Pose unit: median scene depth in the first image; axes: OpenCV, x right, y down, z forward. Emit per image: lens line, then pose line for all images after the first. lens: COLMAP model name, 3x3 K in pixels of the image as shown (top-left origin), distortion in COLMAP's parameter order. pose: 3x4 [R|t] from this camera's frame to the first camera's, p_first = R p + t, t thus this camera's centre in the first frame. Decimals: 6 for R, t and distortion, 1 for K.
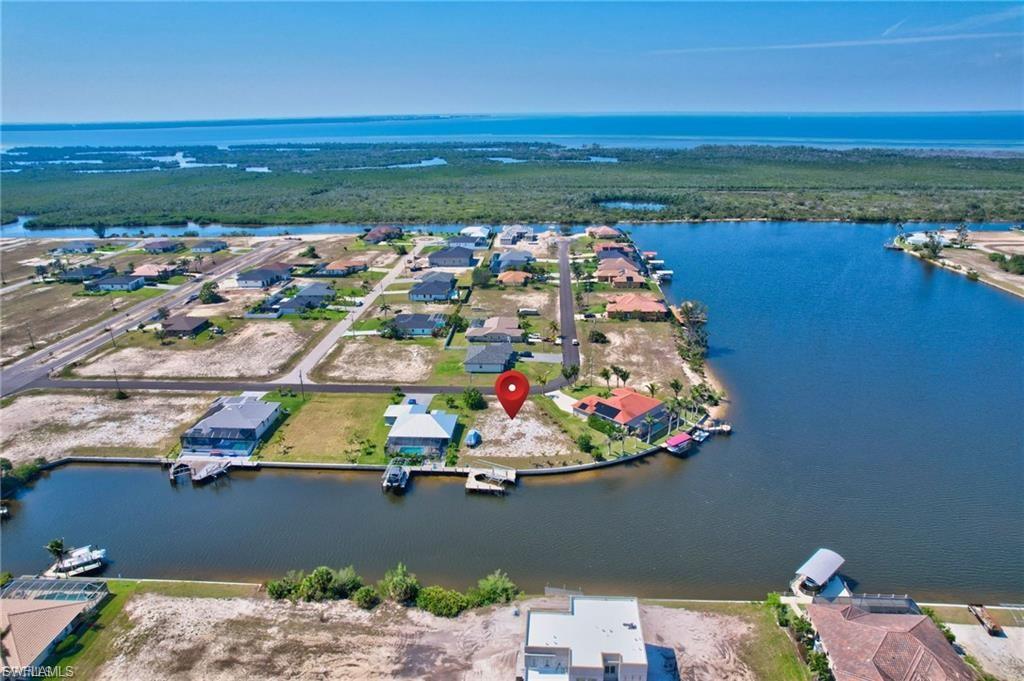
lens RADIAL K [[654.9, 0, 514.6], [0, 654.9, 342.9], [0, 0, 1]] dist [-0.074056, 0.065545]
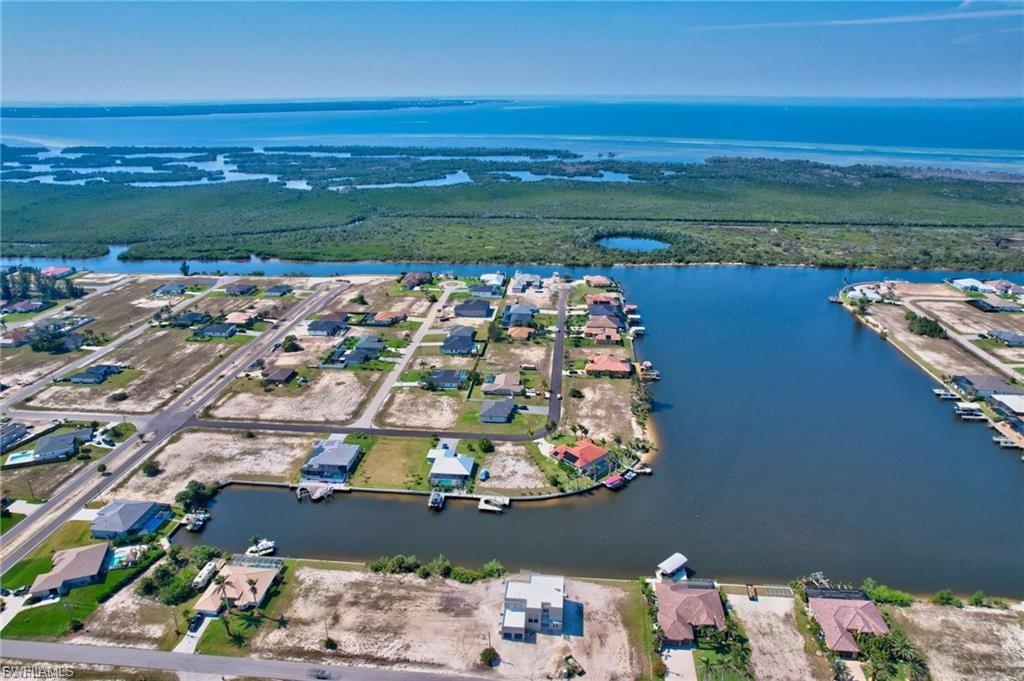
lens RADIAL K [[654.9, 0, 514.6], [0, 654.9, 342.9], [0, 0, 1]] dist [-0.074056, 0.065545]
pose [[0.999377, 0.018552, -0.030040, 0.039154], [-0.017744, 0.999479, 0.026958, -0.162335], [0.030524, -0.026408, 0.999185, -0.425067]]
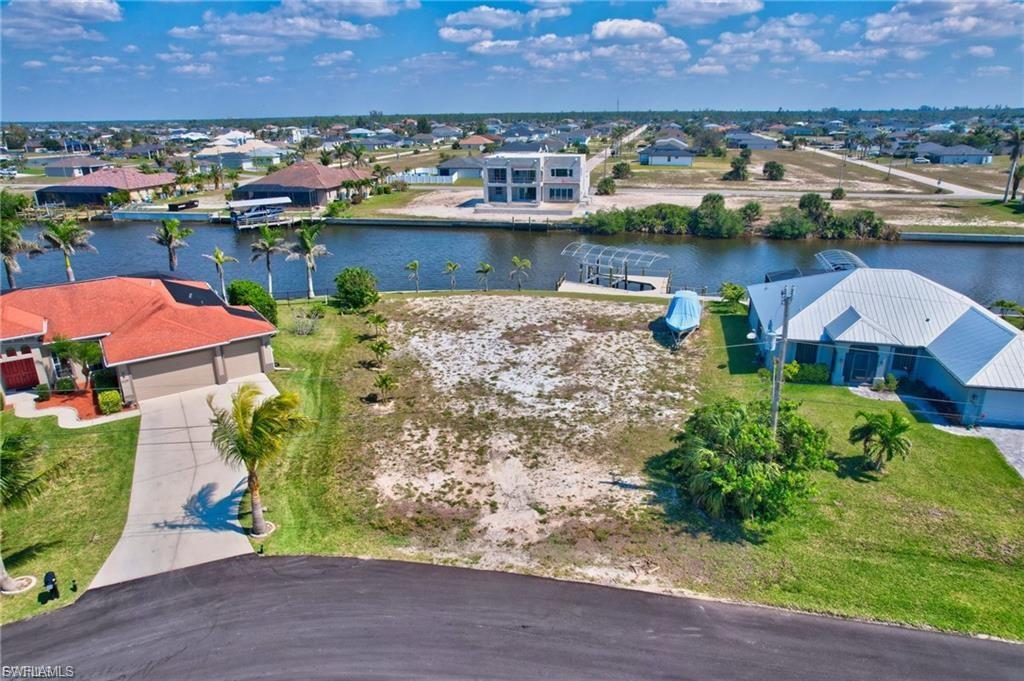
lens RADIAL K [[654.9, 0, 514.6], [0, 654.9, 342.9], [0, 0, 1]] dist [-0.074056, 0.065545]
pose [[-0.986829, -0.031088, 0.158754, -0.027250], [0.076505, 0.774991, 0.627325, -0.031371], [-0.142535, 0.631208, -0.762404, 0.938649]]
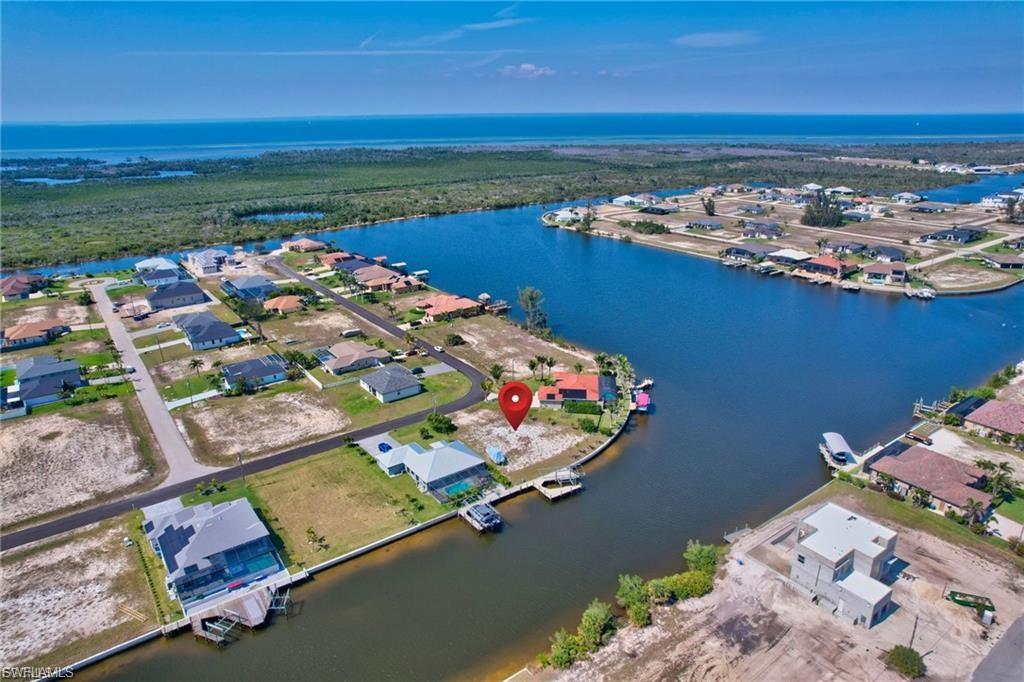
lens RADIAL K [[655.6, 0, 514.5], [0, 655.6, 341.7], [0, 0, 1]] dist [-0.070889, 0.059838]
pose [[0.768553, -0.211367, 0.603863, -0.439328], [0.217330, 0.973977, 0.064314, -0.054214], [-0.601742, 0.081809, 0.794490, 0.157623]]
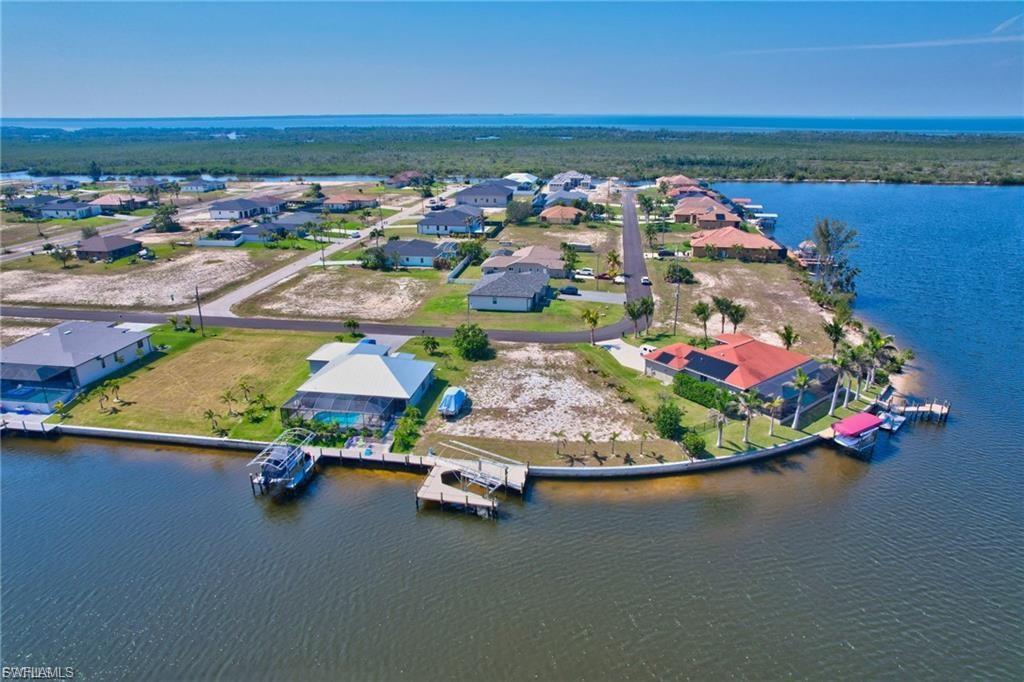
lens RADIAL K [[655.6, 0, 514.5], [0, 655.6, 341.7], [0, 0, 1]] dist [-0.070889, 0.059838]
pose [[0.995555, 0.040146, -0.085197, 0.021003], [-0.040531, 0.999174, -0.002792, 0.071835], [0.085015, 0.006233, 0.996360, 0.355692]]
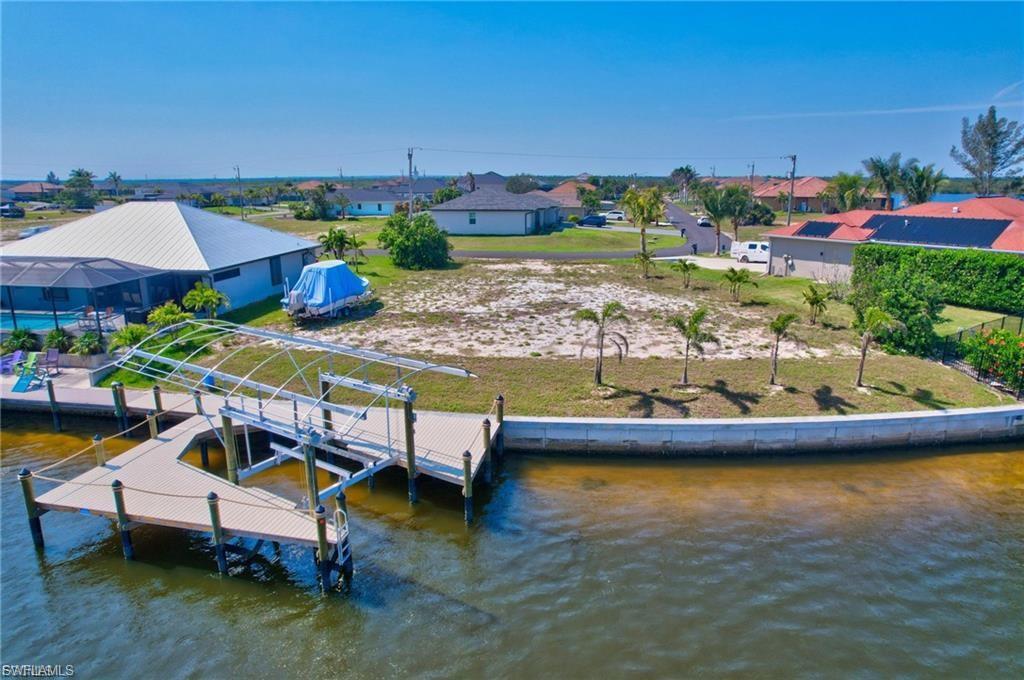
lens RADIAL K [[654.9, 0, 514.6], [0, 654.9, 342.4], [0, 0, 1]] dist [-0.074056, 0.065545]
pose [[0.994150, 0.033062, -0.102823, 0.013692], [-0.042610, 0.994838, -0.092092, 0.133768], [0.099247, 0.095935, 0.990427, 0.596143]]
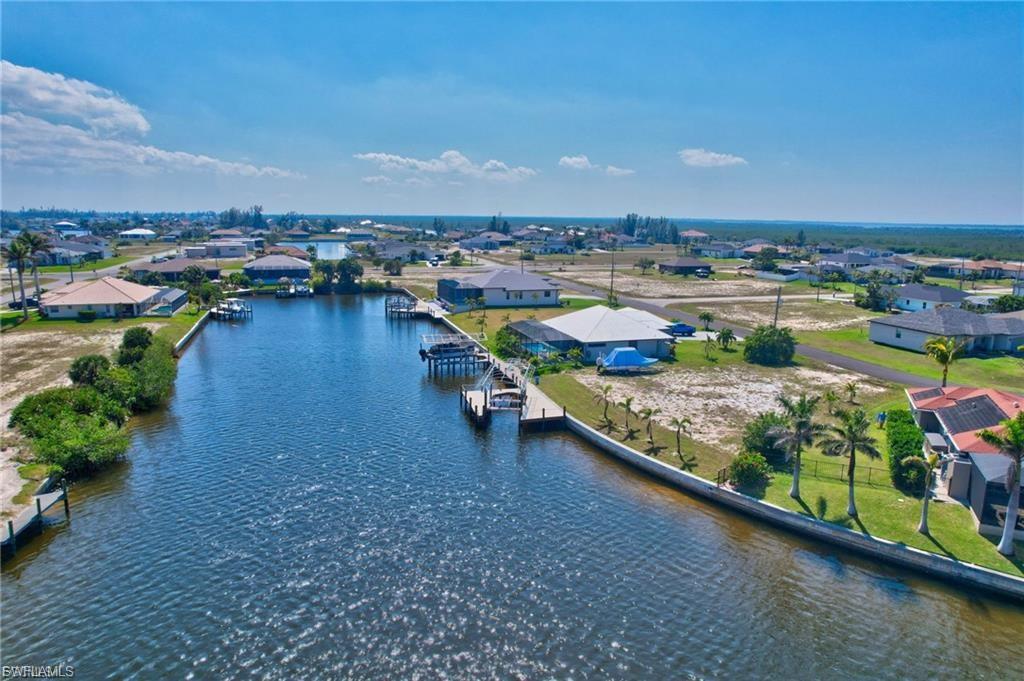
lens RADIAL K [[654.9, 0, 514.6], [0, 654.9, 342.9], [0, 0, 1]] dist [-0.074056, 0.065545]
pose [[0.360458, 0.193872, -0.912405, 0.247586], [-0.331750, 0.940851, 0.068854, 0.094505], [0.871787, 0.277872, 0.403455, 0.553723]]
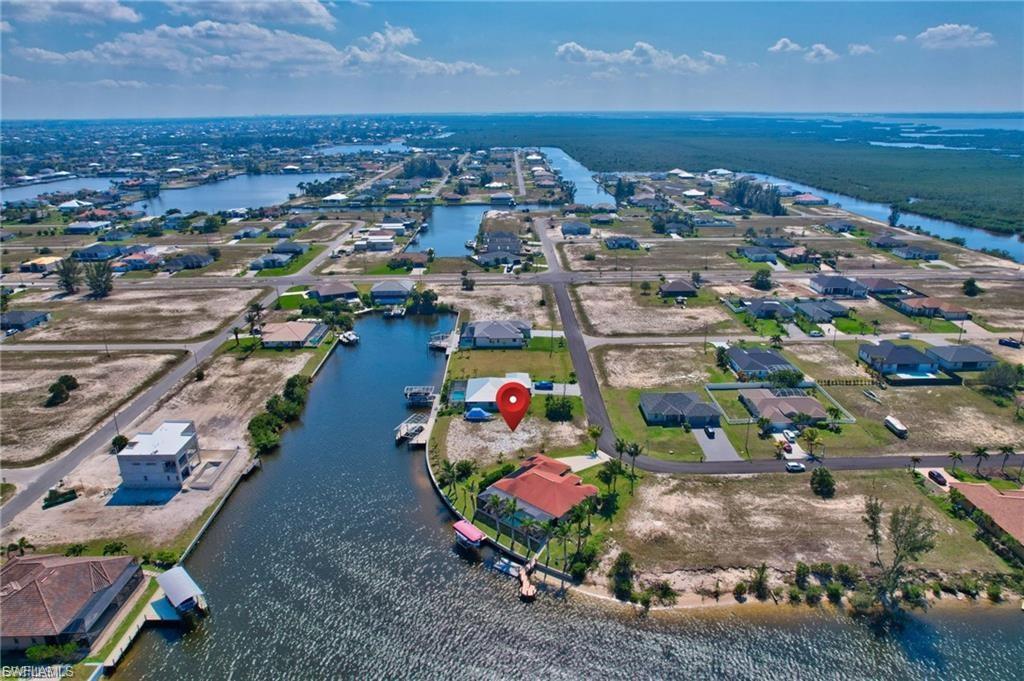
lens RADIAL K [[654.9, 0, 514.6], [0, 654.9, 342.9], [0, 0, 1]] dist [-0.074056, 0.065545]
pose [[0.073188, 0.348964, -0.934274, 0.670499], [-0.330797, 0.892248, 0.307354, -0.230694], [0.940860, 0.286560, 0.180738, 0.623744]]
